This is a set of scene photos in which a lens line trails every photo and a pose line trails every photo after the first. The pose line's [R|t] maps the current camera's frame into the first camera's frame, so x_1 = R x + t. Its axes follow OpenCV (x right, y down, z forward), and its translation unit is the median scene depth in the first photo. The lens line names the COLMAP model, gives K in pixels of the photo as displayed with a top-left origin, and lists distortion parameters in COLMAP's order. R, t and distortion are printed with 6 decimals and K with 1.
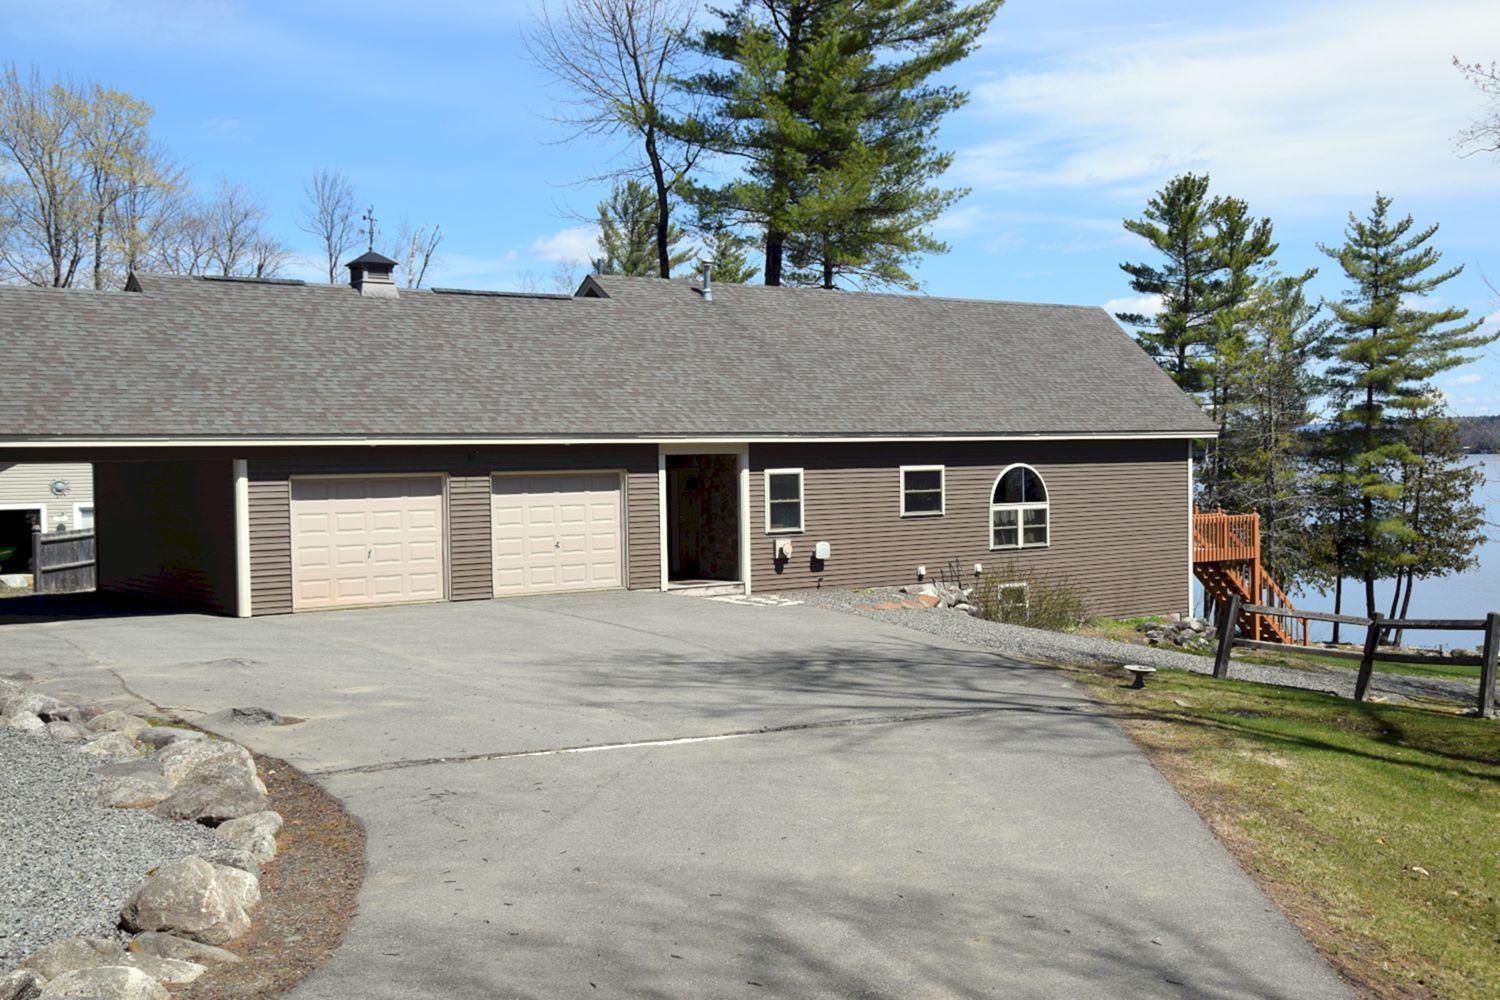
lens RADIAL K [[1513.0, 0, 756.0], [0, 1513.0, 512.4], [0, 0, 1]] dist [0.018360, 0.000000]
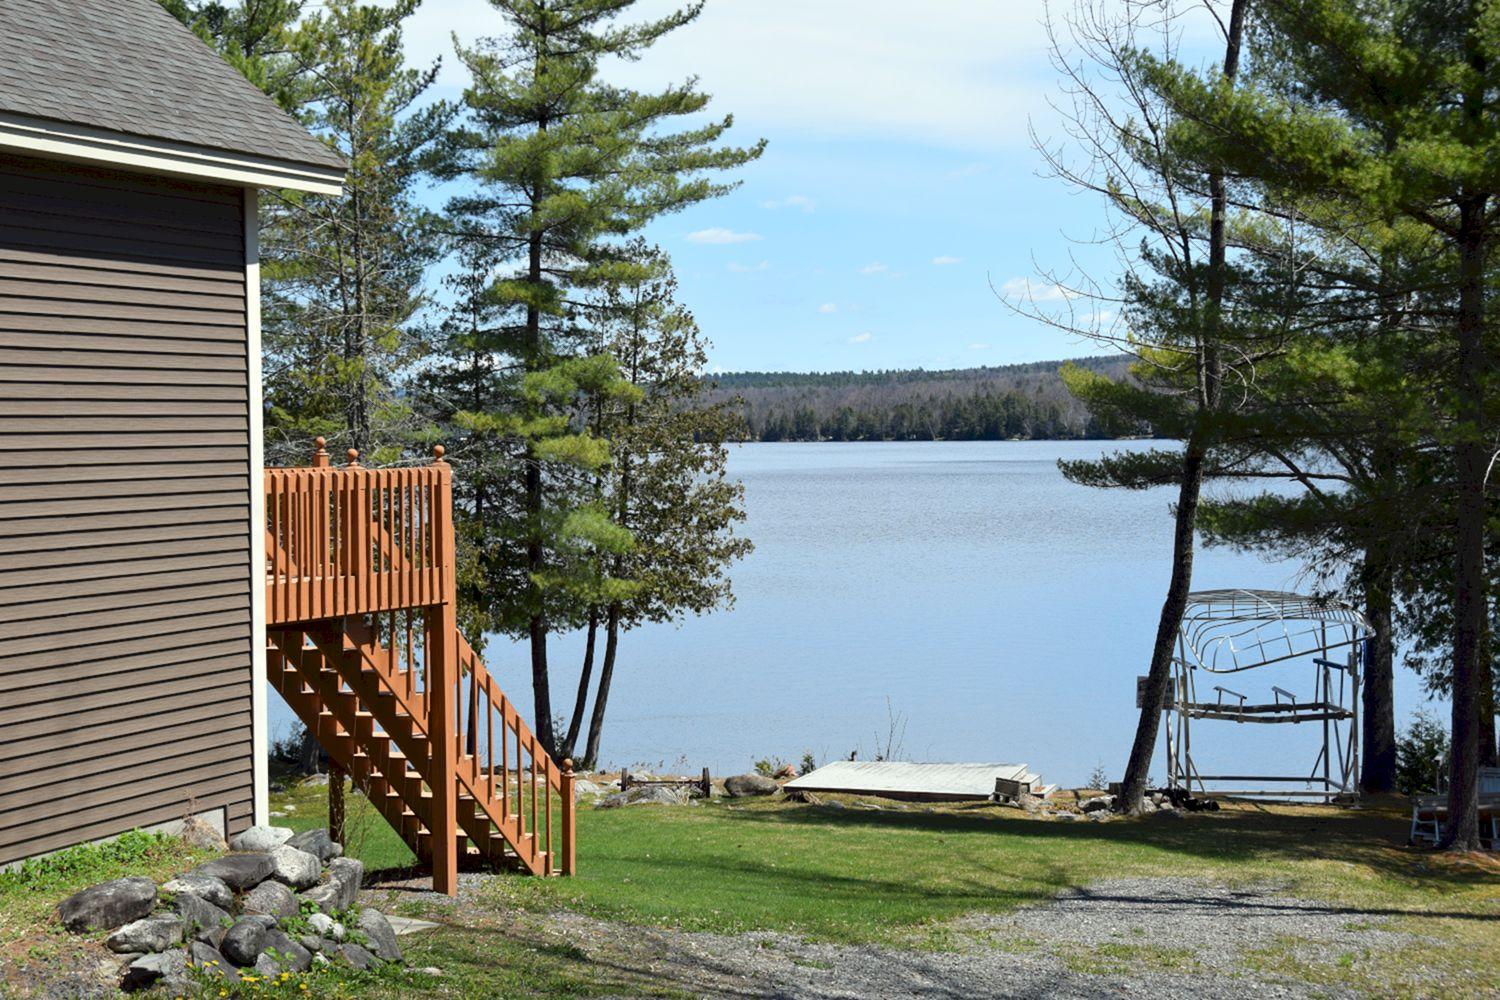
lens RADIAL K [[2349.0, 0, 734.2], [0, 2349.0, 518.6], [0, 0, 1]] dist [0.249809, 0.000000]
pose [[0.864266, -0.010191, 0.502932, 0.130625], [0.011613, 0.999933, 0.000306, 0.012878], [-0.502901, 0.005576, 0.864326, 0.532626]]
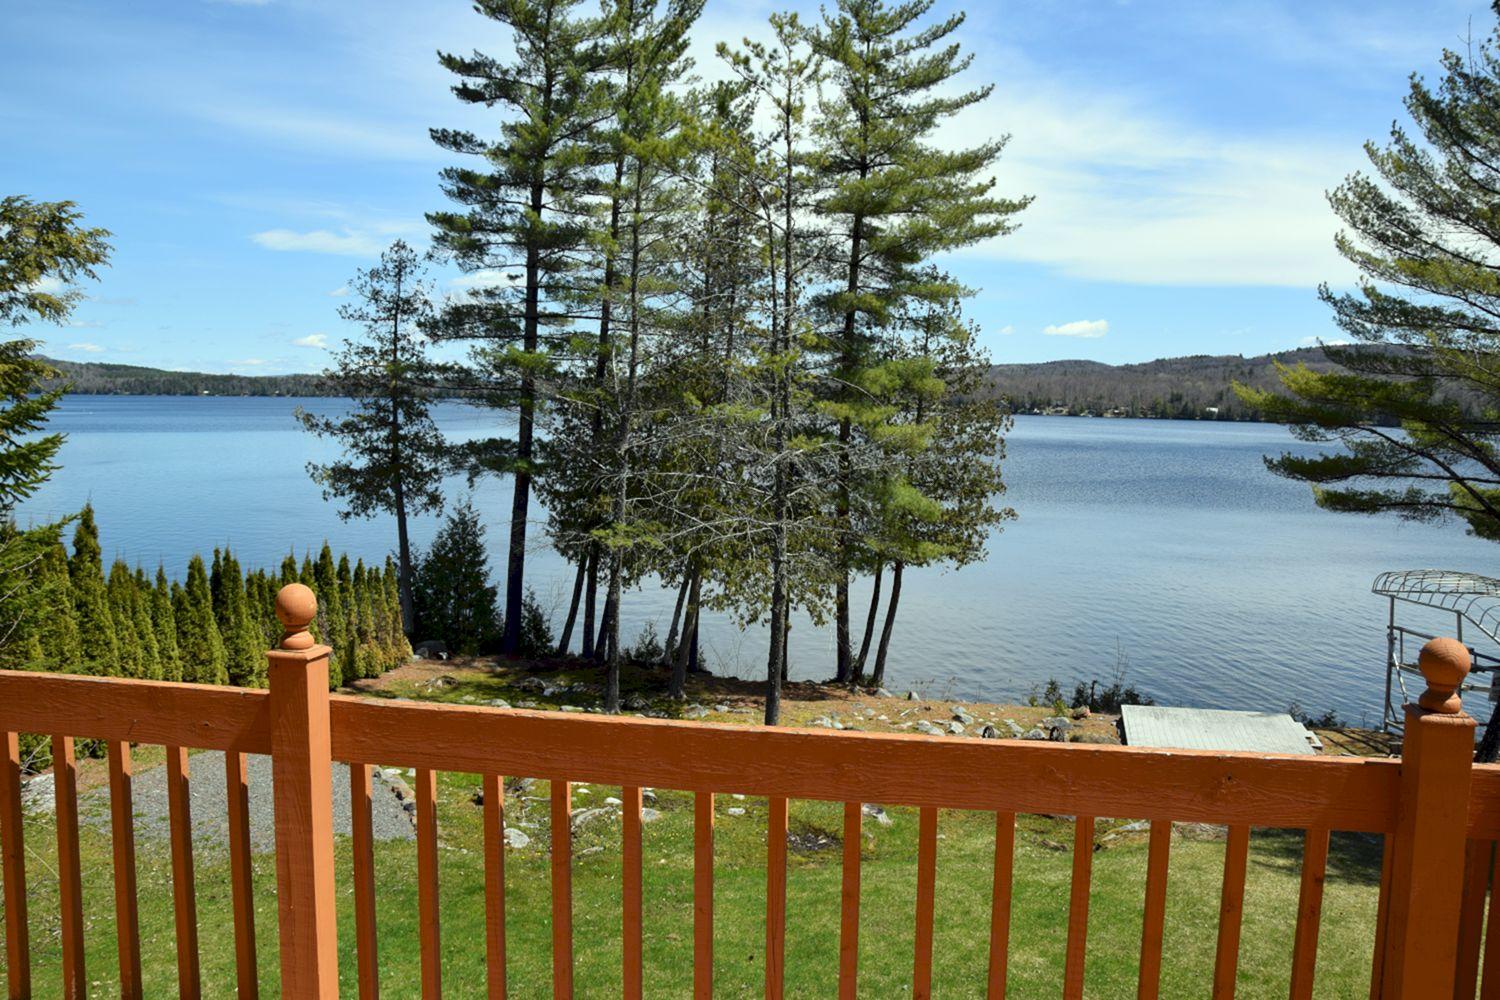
lens RADIAL K [[1140.5, 0, 749.2], [0, 1140.5, 516.4], [0, 0, 1]] dist [-0.146513, 0.086455]
pose [[0.851709, -0.013639, 0.523838, 0.221165], [-0.023397, 0.997675, 0.064017, -0.016422], [-0.523493, -0.066780, 0.849409, 1.081581]]
